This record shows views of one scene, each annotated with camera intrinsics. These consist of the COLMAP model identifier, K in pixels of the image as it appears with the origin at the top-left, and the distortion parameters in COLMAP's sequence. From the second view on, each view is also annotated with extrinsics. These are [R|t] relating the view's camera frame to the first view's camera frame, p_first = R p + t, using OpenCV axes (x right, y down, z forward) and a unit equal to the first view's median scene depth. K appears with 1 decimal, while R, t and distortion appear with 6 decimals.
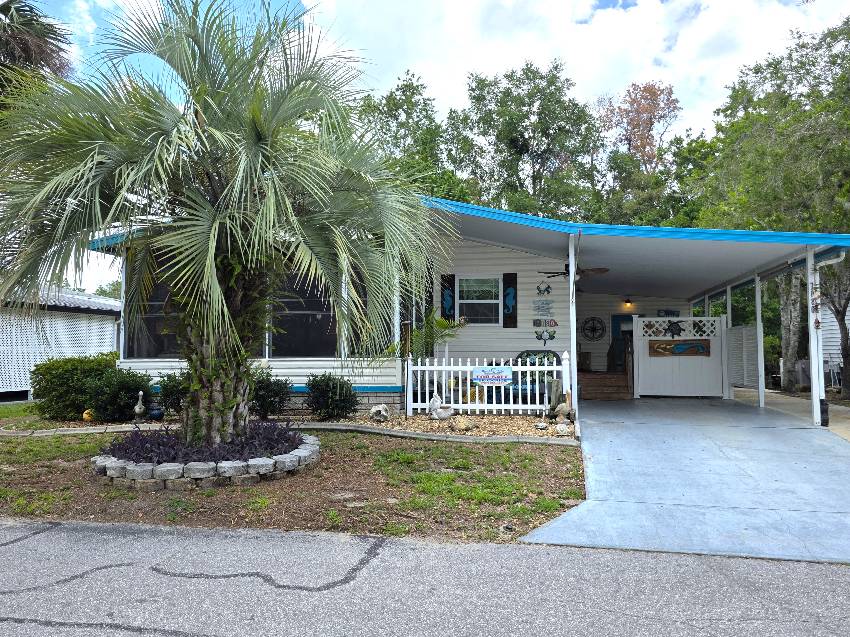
lens RADIAL K [[685.7, 0, 425.0], [0, 685.7, 318.5], [0, 0, 1]] dist [0.037146, -0.004178]
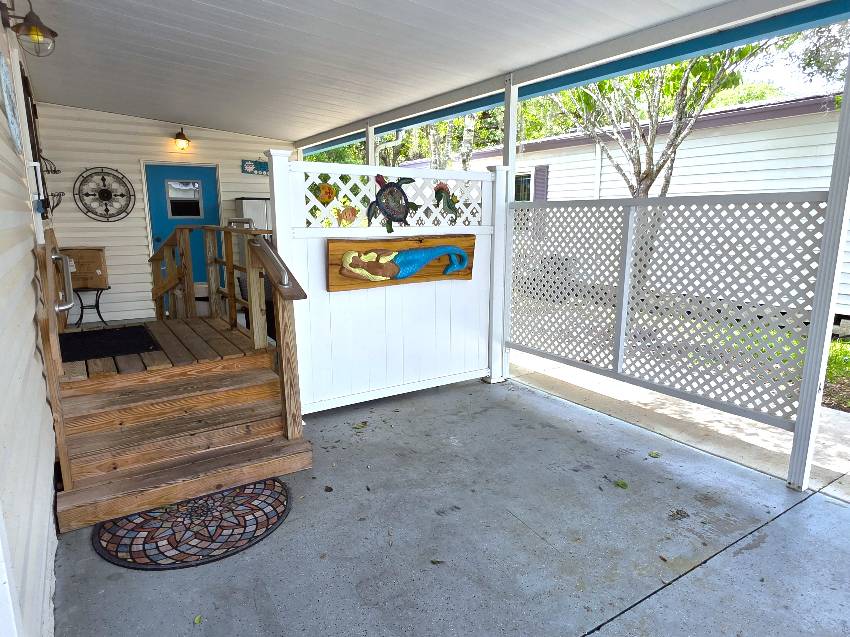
lens RADIAL K [[539.7, 0, 425.0], [0, 539.7, 318.5], [0, 0, 1]] dist [0.015169, -0.004165]
pose [[0.712040, -0.132660, 0.689493, 0.203137], [-0.034842, 0.974104, 0.223401, 0.011508], [-0.701274, -0.183093, 0.688979, 0.865553]]
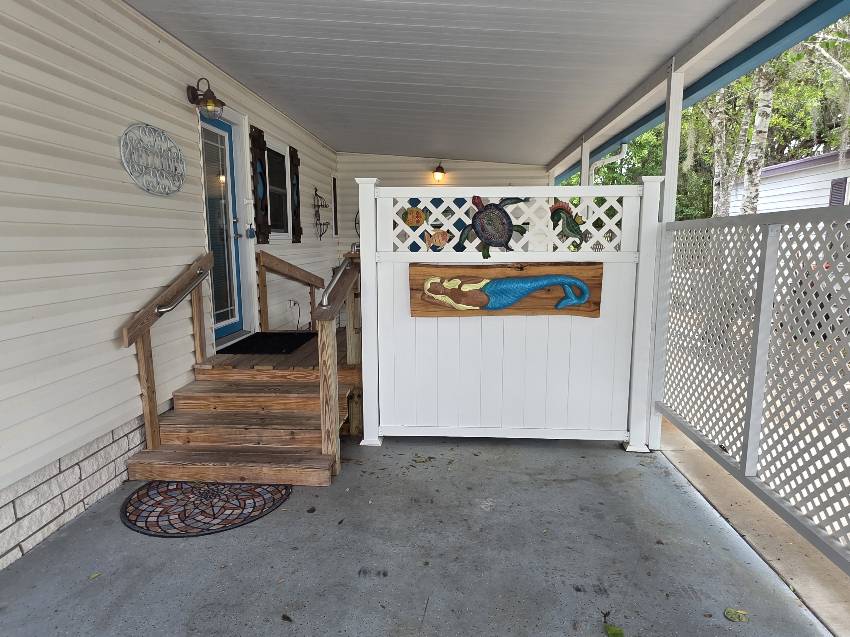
lens RADIAL K [[539.7, 0, 425.0], [0, 539.7, 318.5], [0, 0, 1]] dist [0.015169, -0.004165]
pose [[0.991331, -0.022159, 0.129508, 0.326064], [-0.003388, 0.981036, 0.193795, 0.009839], [-0.131346, -0.192554, 0.972456, 0.829011]]
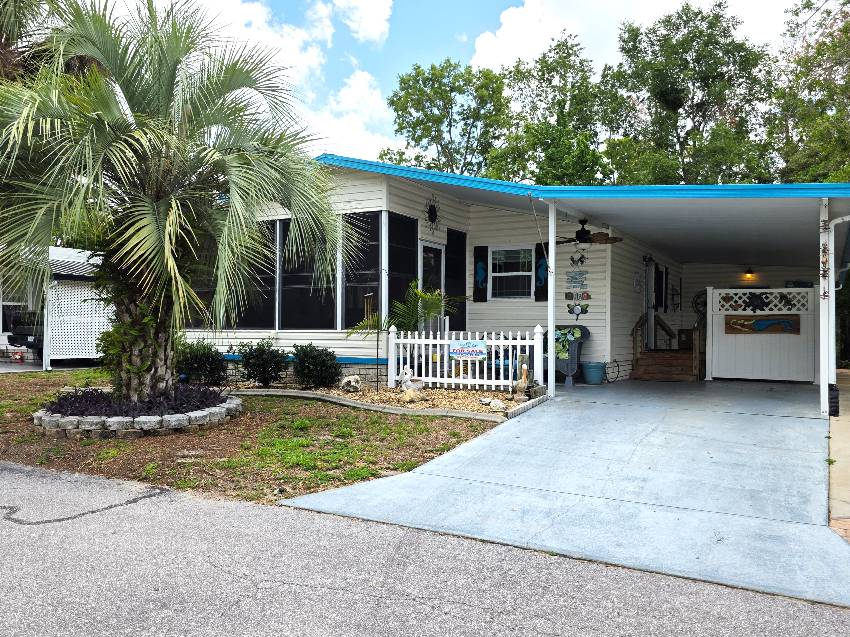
lens RADIAL K [[700.0, 0, 425.3], [0, 700.0, 328.4], [0, 0, 1]] dist [0.036097, -0.010518]
pose [[0.950775, 0.009658, -0.309733, 0.260313], [0.004773, 0.998939, 0.045802, 0.005782], [0.309846, -0.045026, 0.949720, 0.031433]]
